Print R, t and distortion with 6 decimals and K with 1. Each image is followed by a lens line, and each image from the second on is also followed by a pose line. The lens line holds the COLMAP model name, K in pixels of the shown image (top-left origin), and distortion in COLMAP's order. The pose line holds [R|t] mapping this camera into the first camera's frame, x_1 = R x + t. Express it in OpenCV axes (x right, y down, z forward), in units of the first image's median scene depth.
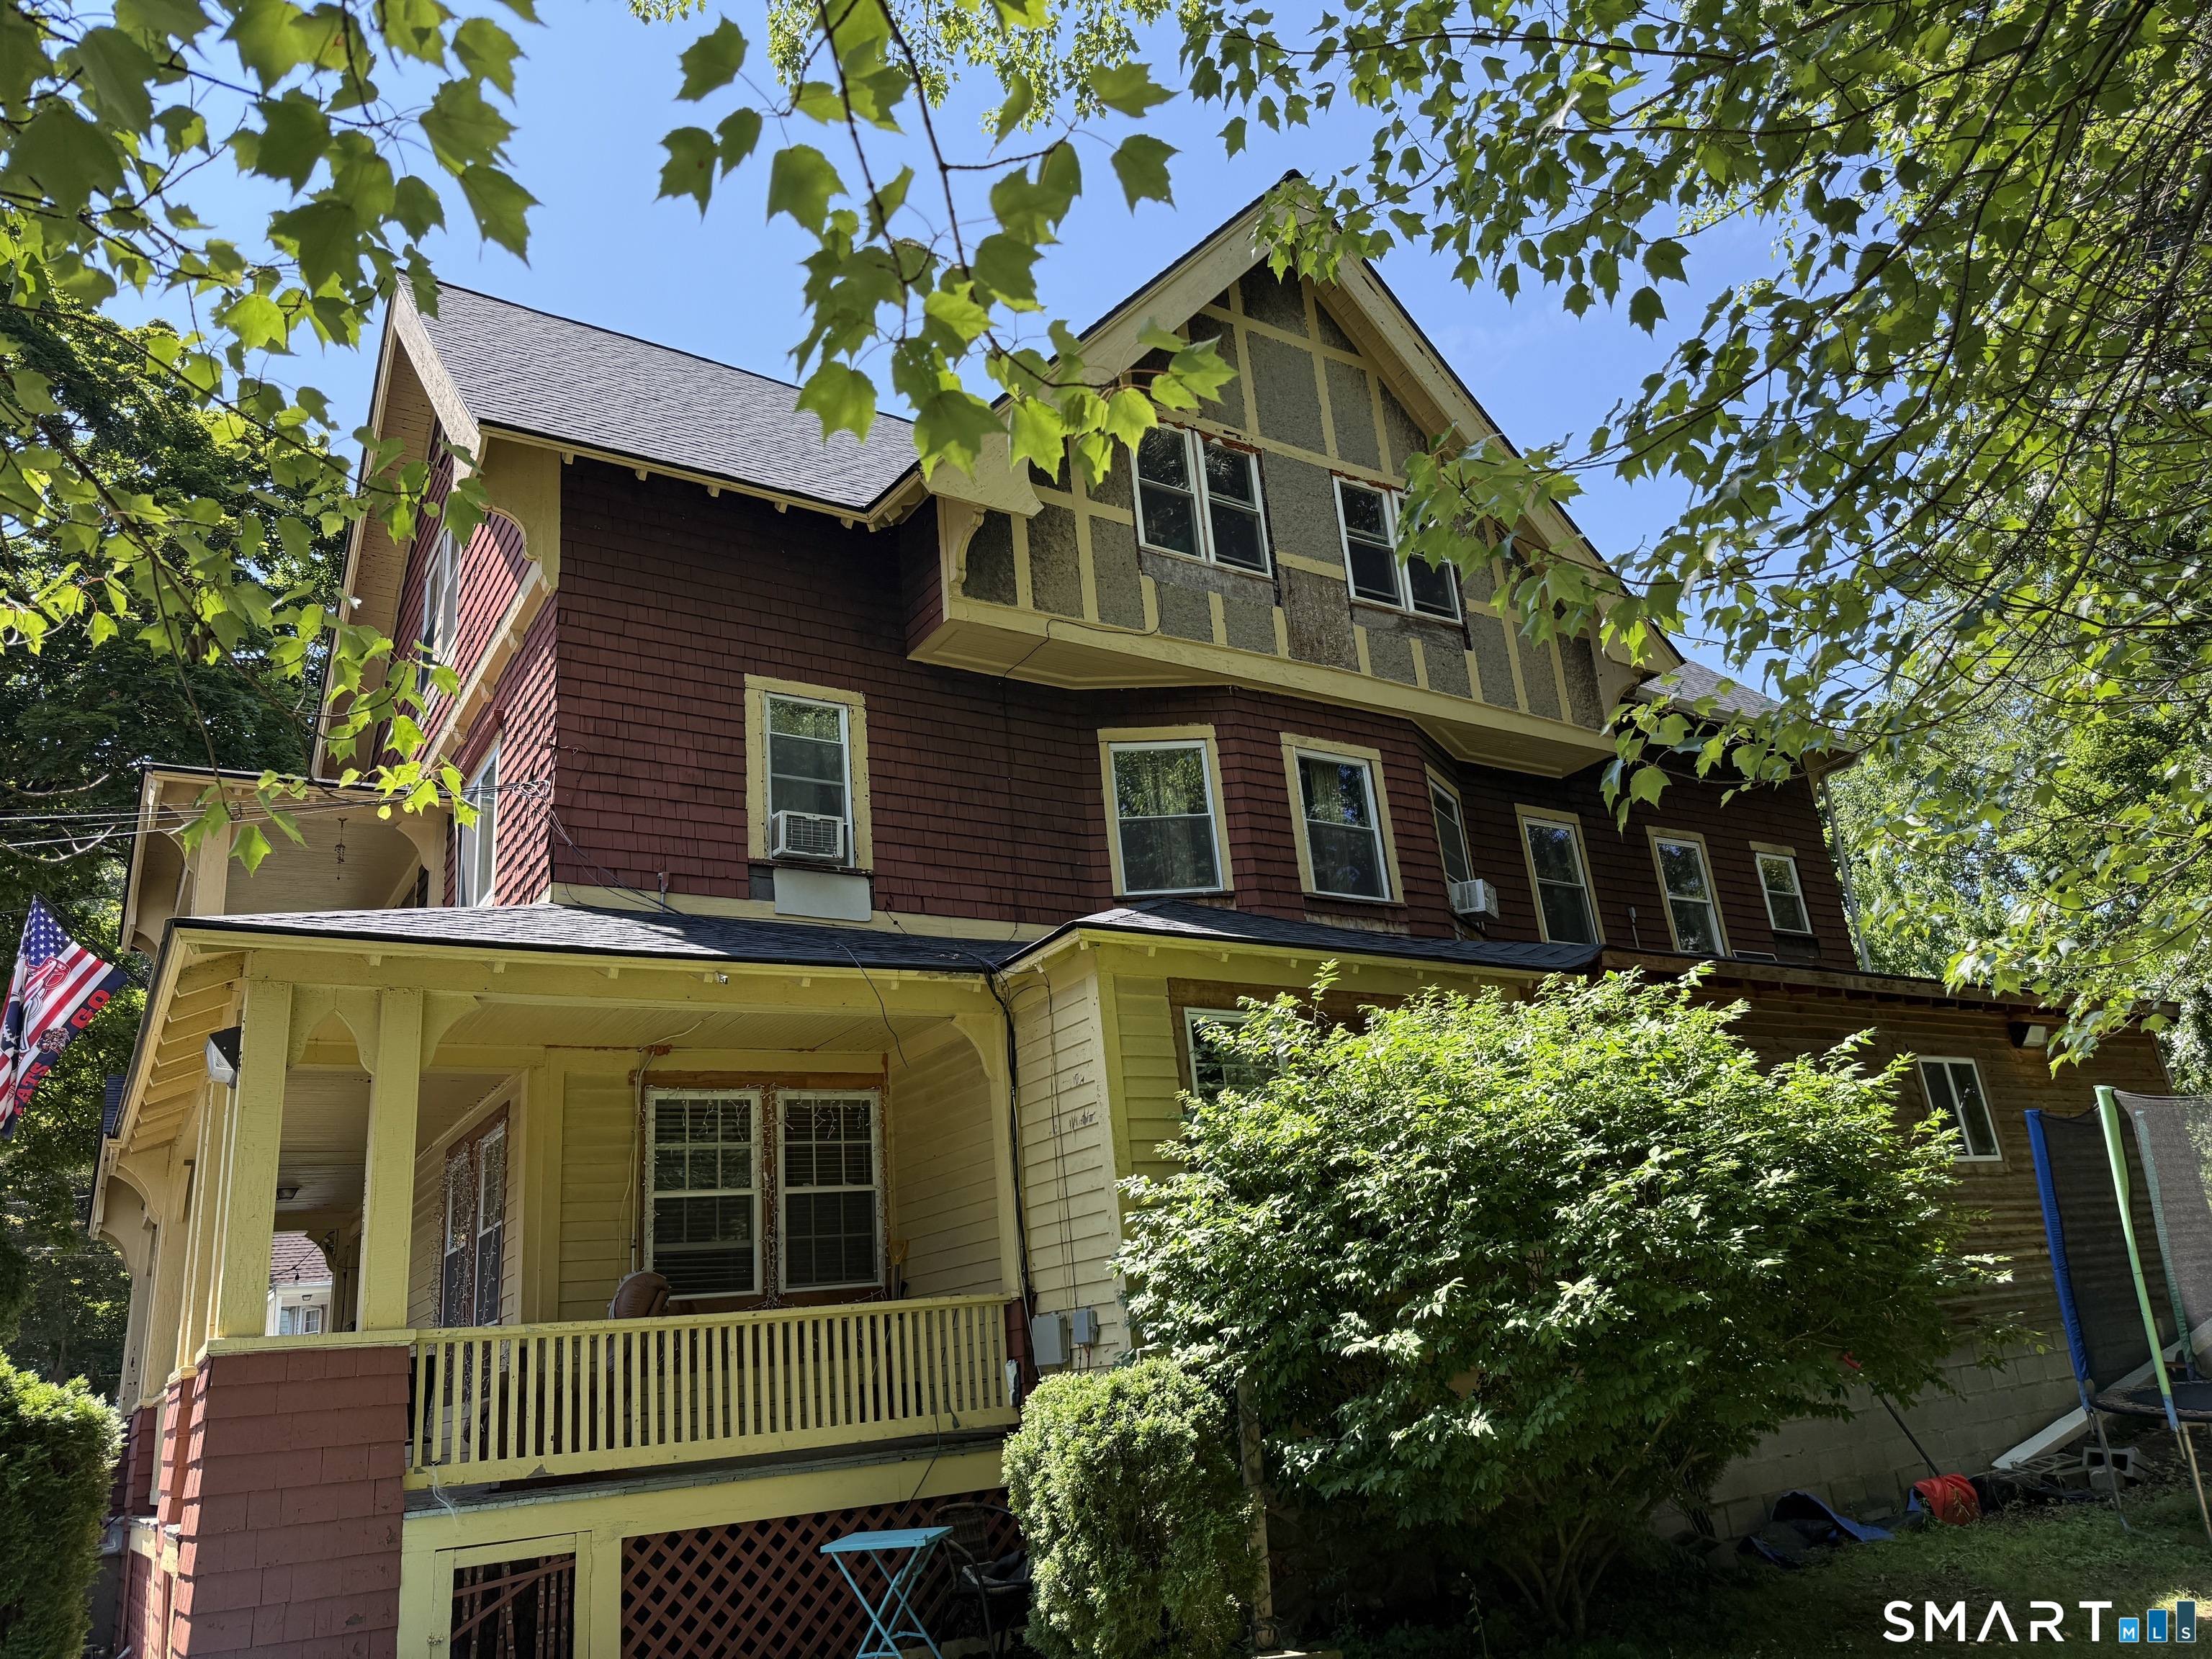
lens RADIAL K [[1533.3, 0, 1106.0], [0, 1533.3, 829.5], [0, 0, 1]] dist [0.202541, -0.340693]
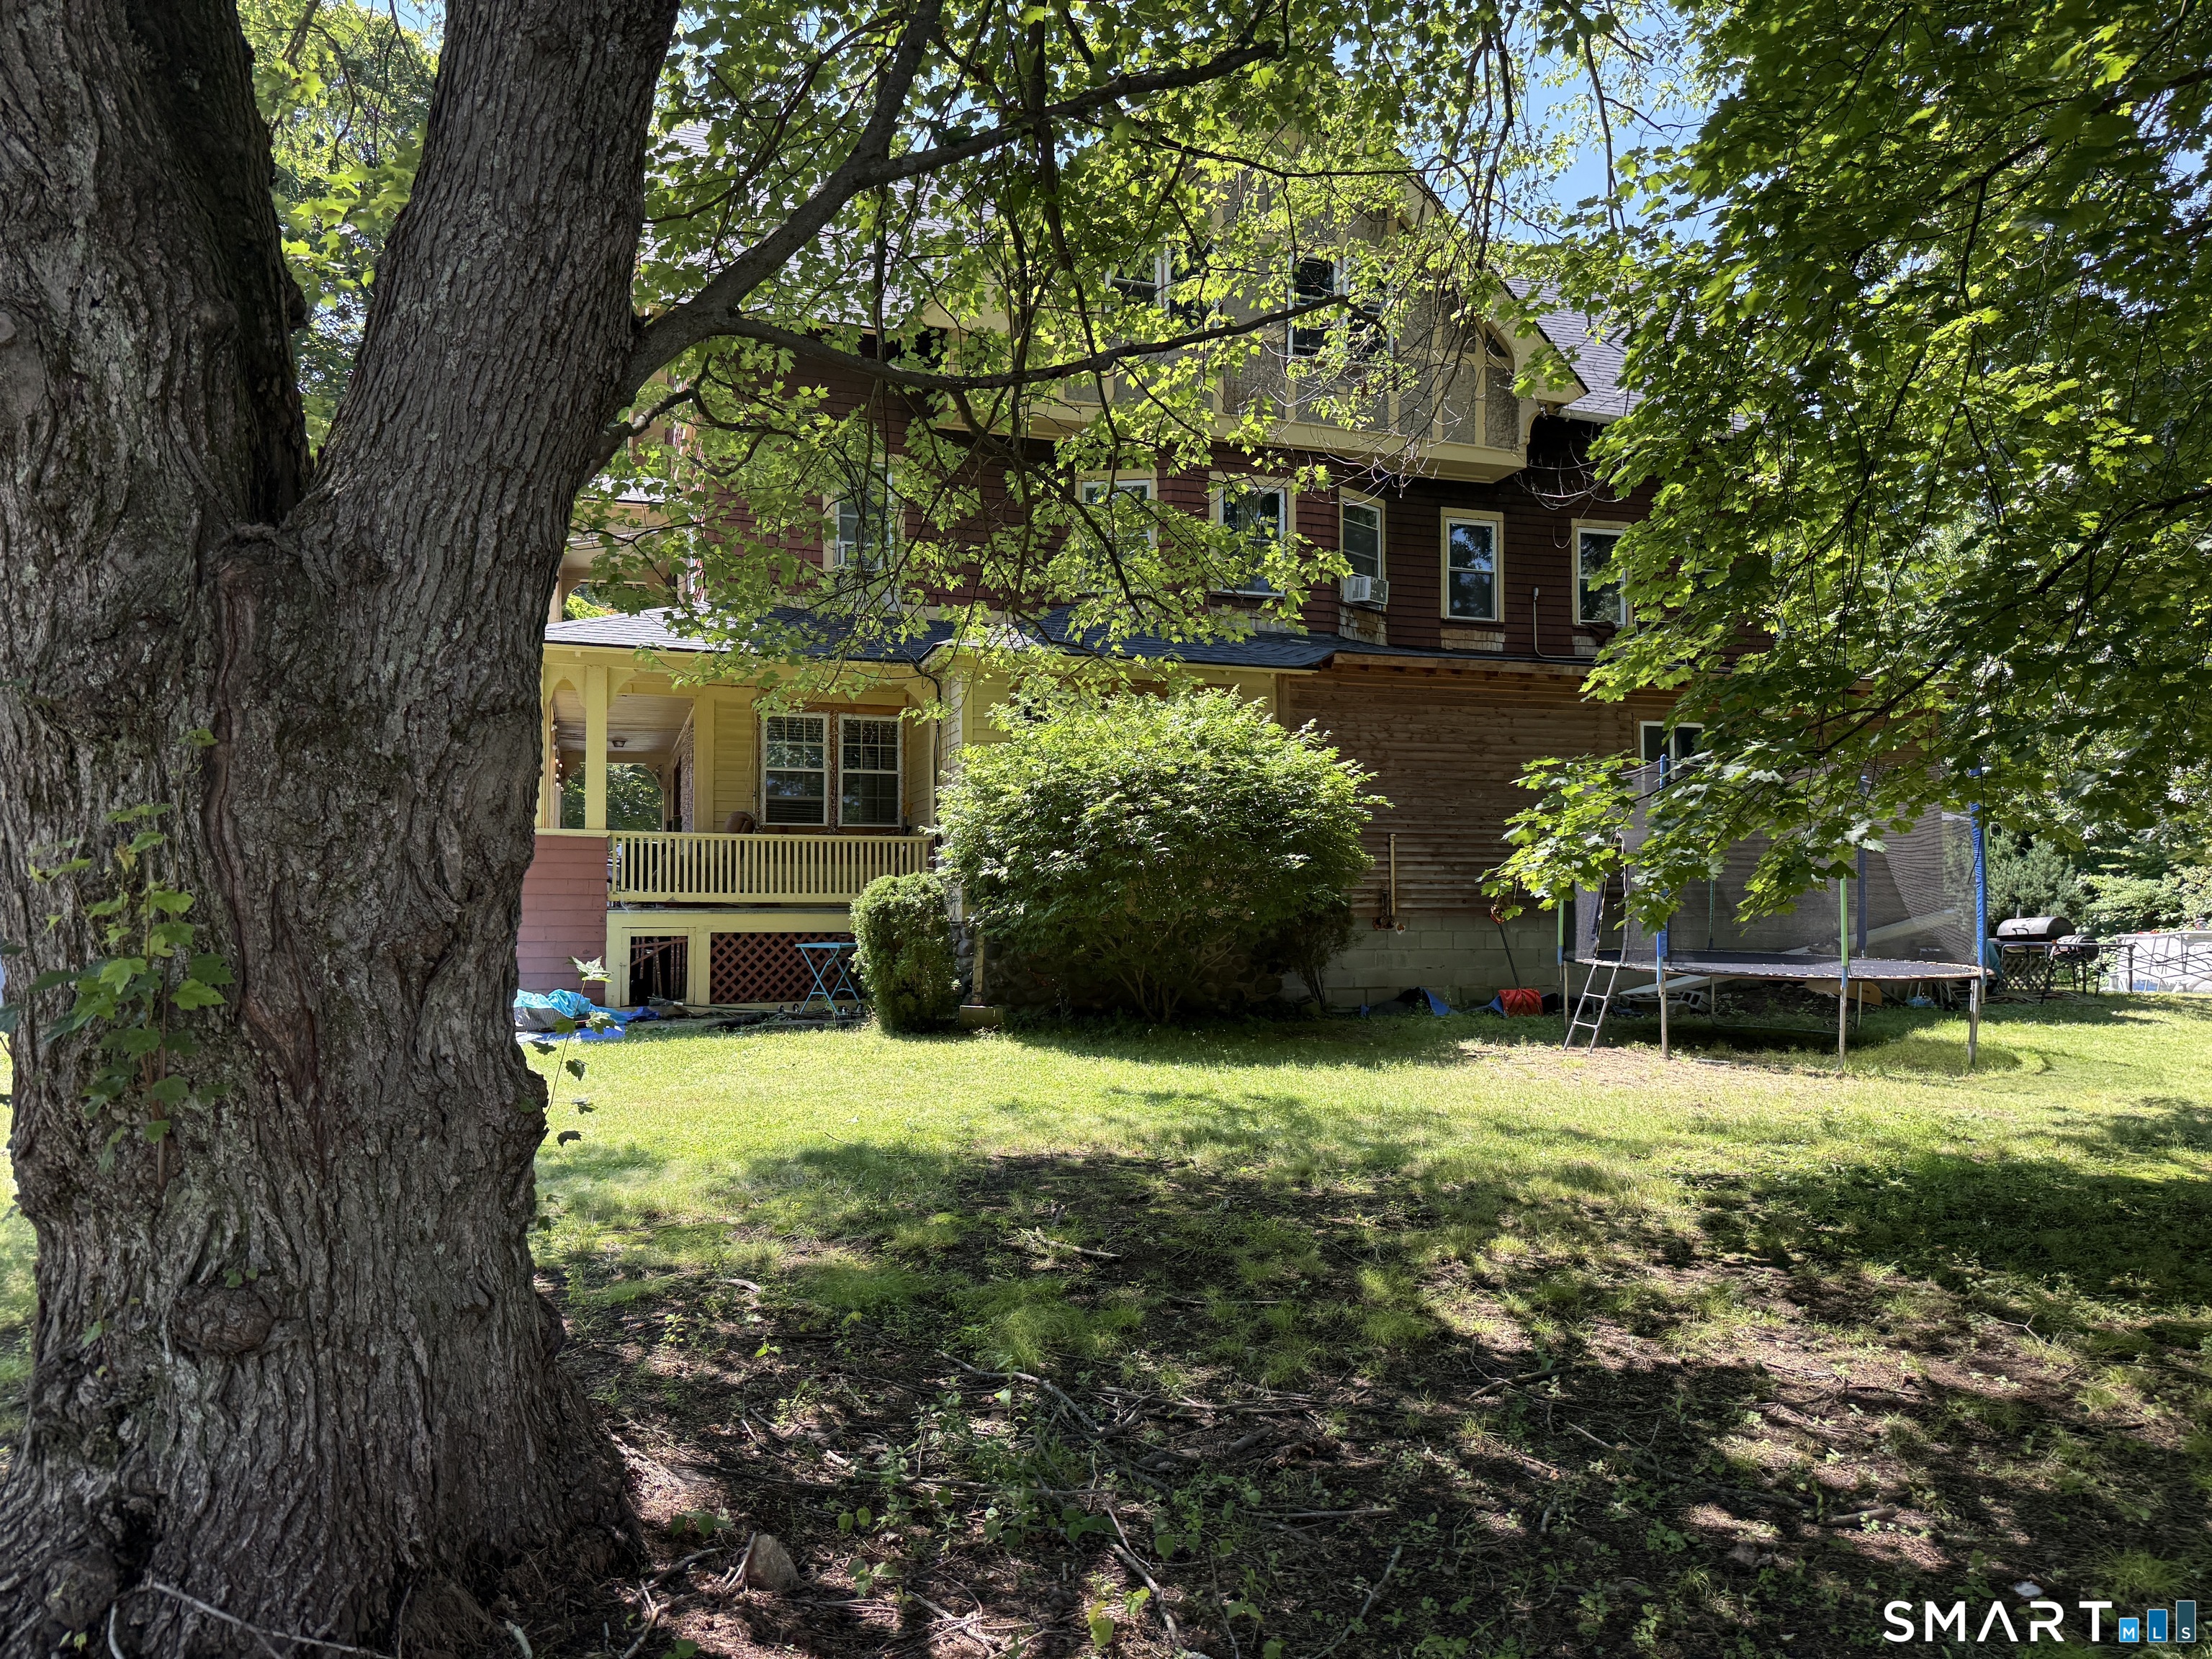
lens RADIAL K [[1559.8, 0, 1114.5], [0, 1559.8, 799.5], [0, 0, 1]] dist [-0.005749, -0.004403]
pose [[0.965636, 0.070431, -0.250171, 0.490186], [-0.000225, 0.962806, 0.270193, -0.194289], [0.259896, -0.260852, 0.929737, -0.511002]]
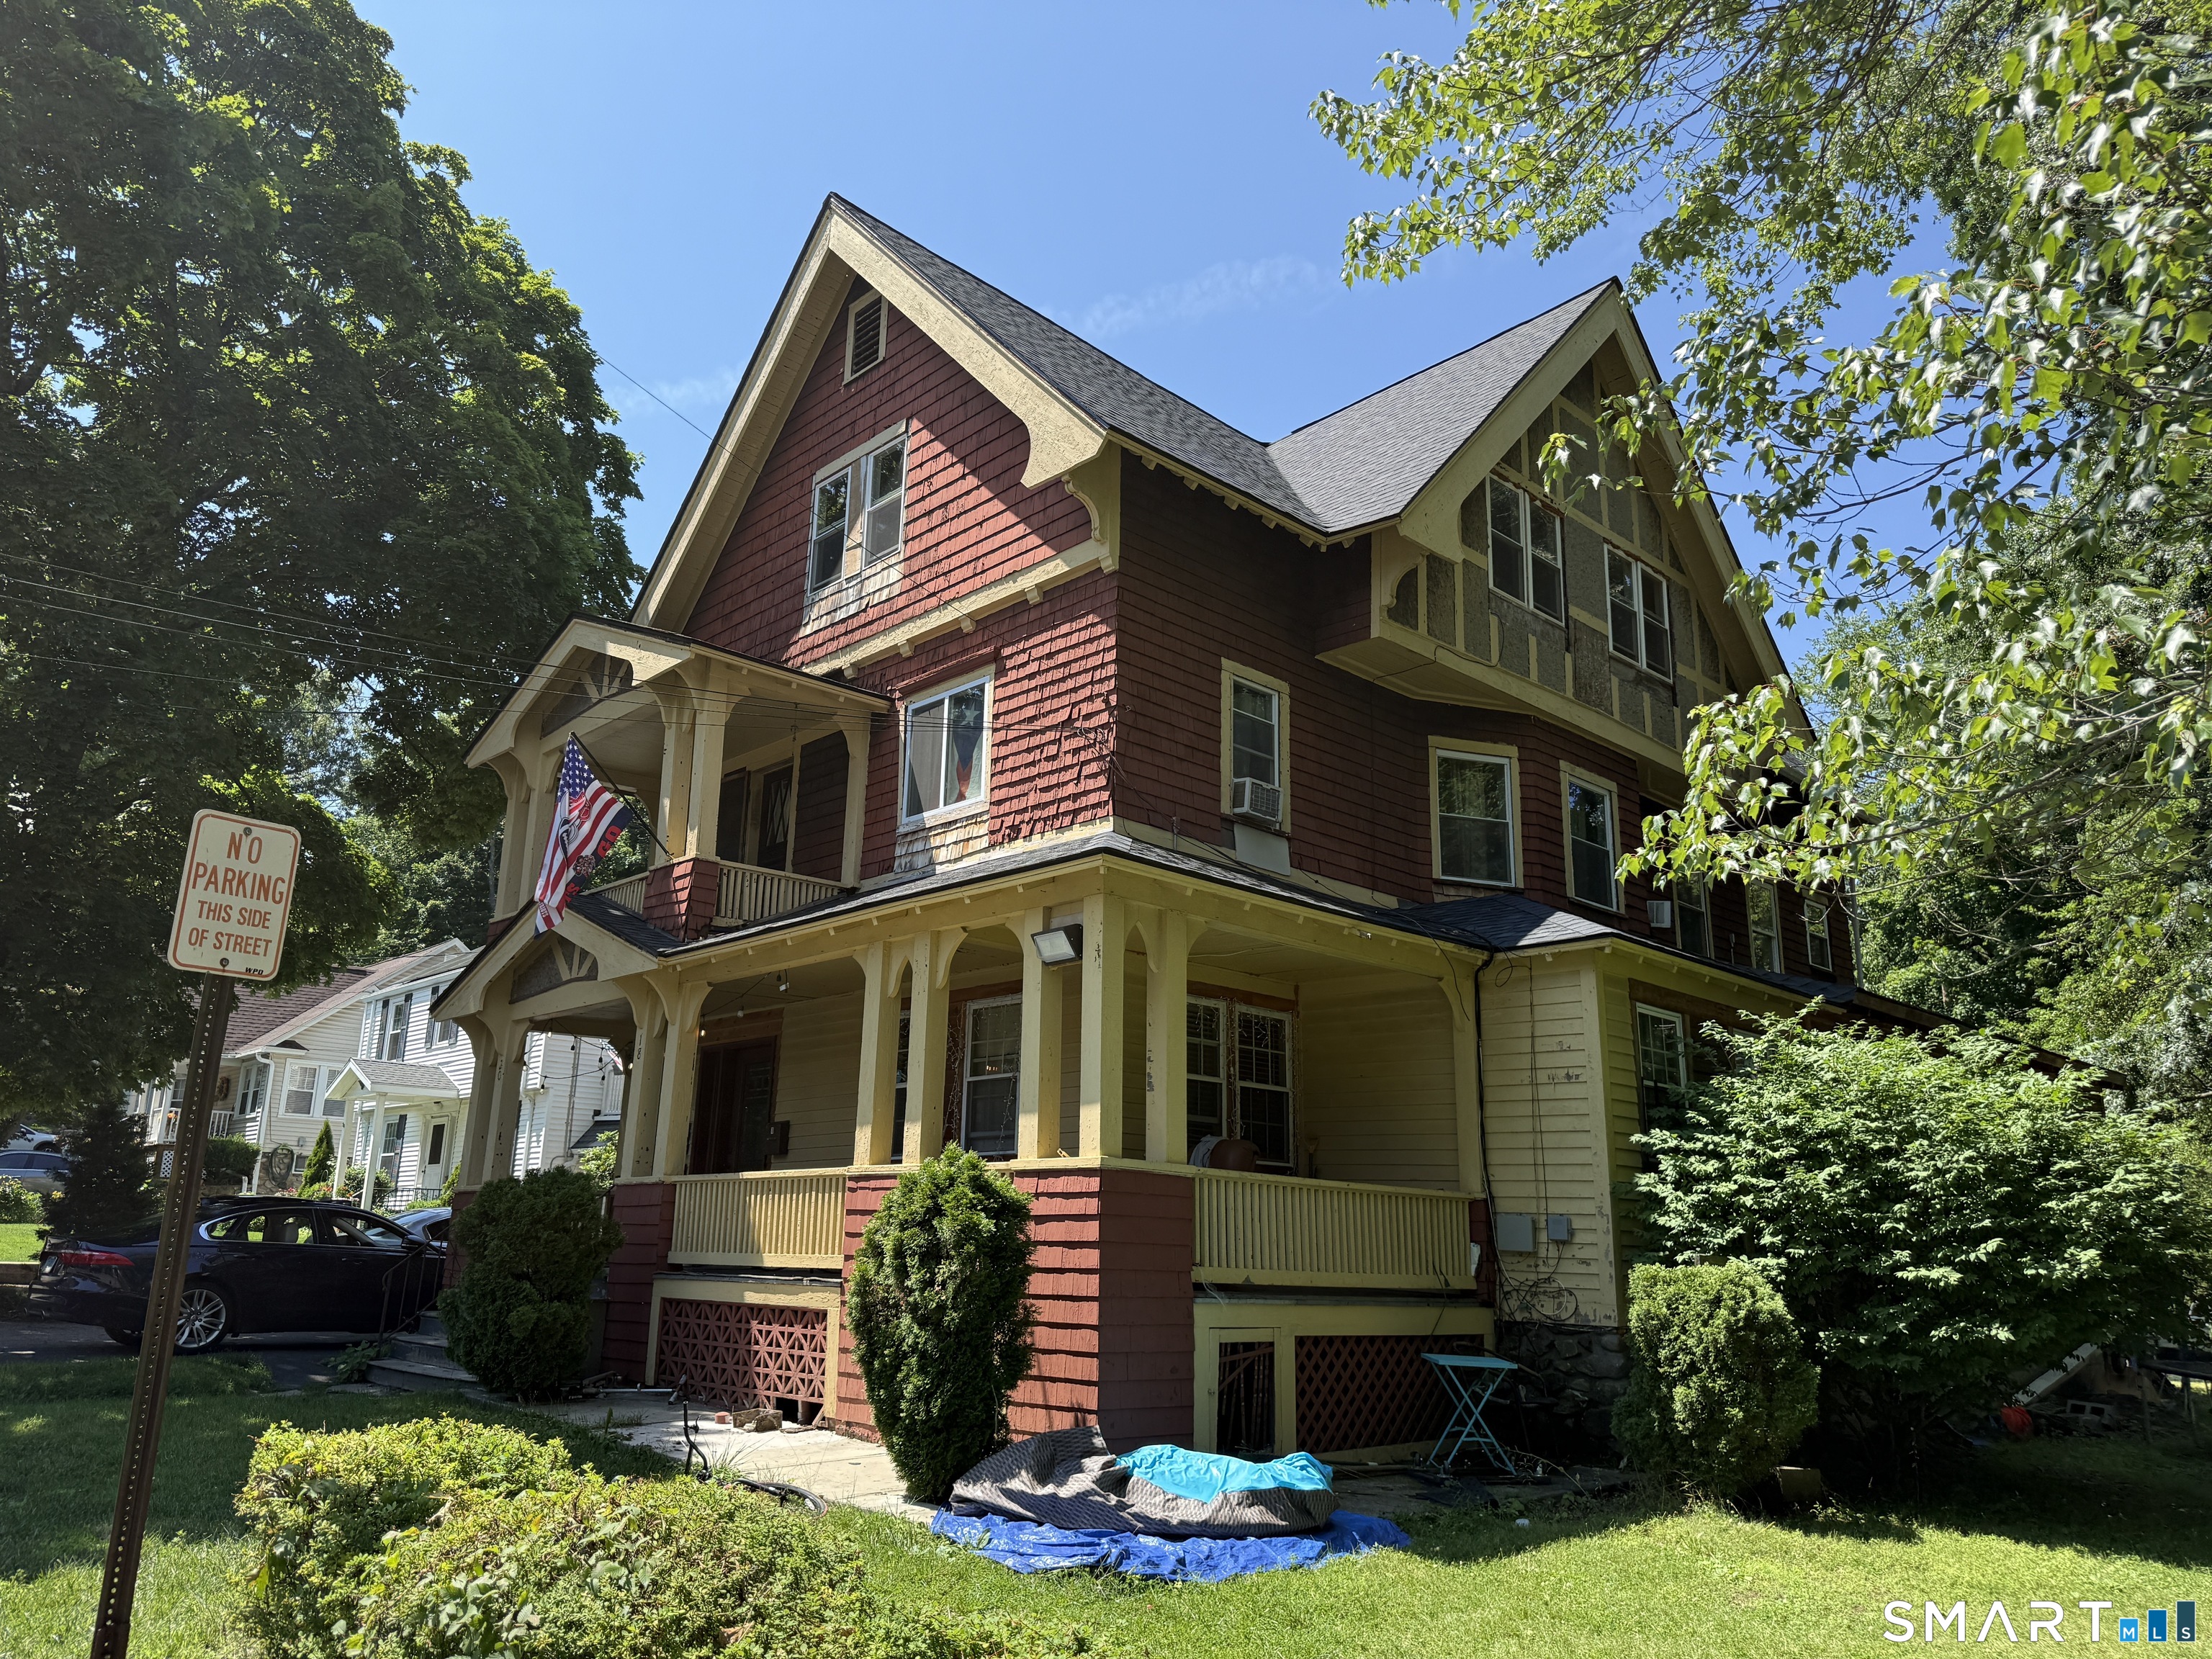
lens RADIAL K [[1533.3, 0, 1106.0], [0, 1533.3, 829.5], [0, 0, 1]] dist [0.202541, -0.340693]
pose [[0.975806, 0.160356, 0.148621, -0.495041], [-0.169955, 0.983959, 0.054228, -0.018754], [-0.137541, -0.078174, 0.987406, -0.189161]]
